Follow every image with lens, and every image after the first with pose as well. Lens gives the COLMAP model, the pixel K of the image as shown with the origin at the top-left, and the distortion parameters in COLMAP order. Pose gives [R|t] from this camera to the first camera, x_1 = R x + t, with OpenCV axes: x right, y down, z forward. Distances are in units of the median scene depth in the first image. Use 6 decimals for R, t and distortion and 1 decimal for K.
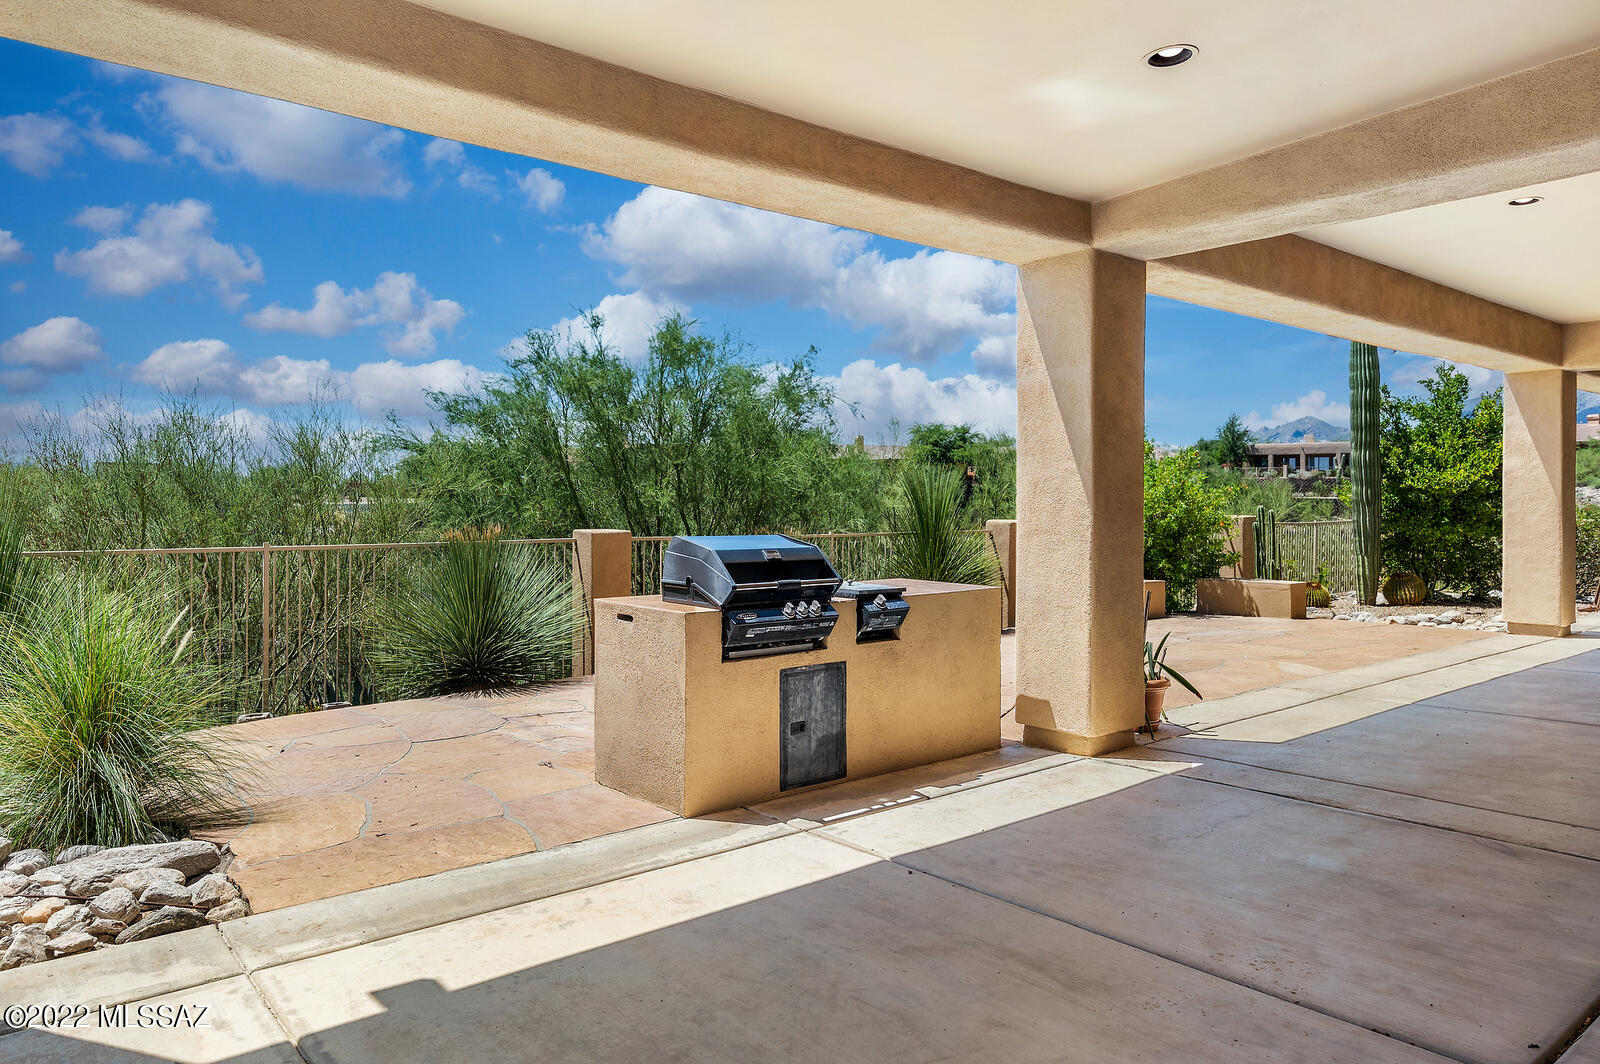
lens RADIAL K [[1073.9, 0, 798.8], [0, 1073.9, 522.8], [0, 0, 1]] dist [-0.001892, -0.000287]
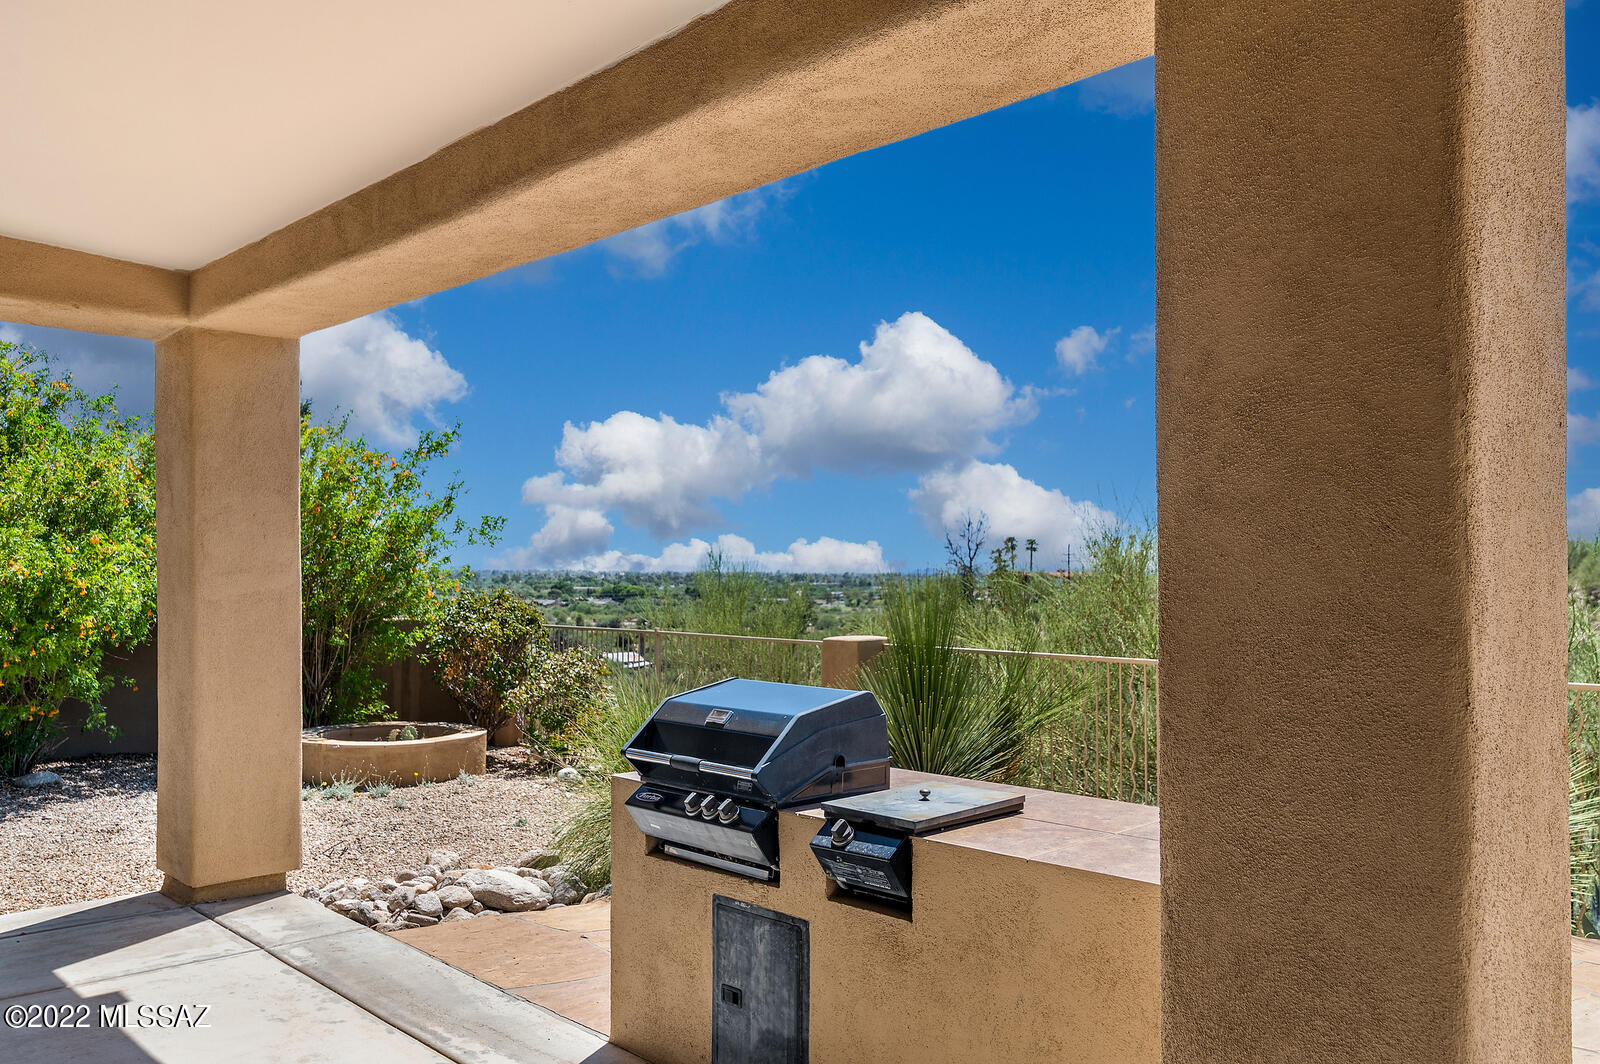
lens RADIAL K [[1221.4, 0, 792.3], [0, 1221.4, 582.8], [0, 0, 1]] dist [-0.009022, -0.003736]
pose [[0.077482, 0.001953, -0.996992, 0.782574], [-0.026140, 0.999658, -0.000074, -0.058153], [0.996651, 0.026067, 0.077506, 1.058630]]
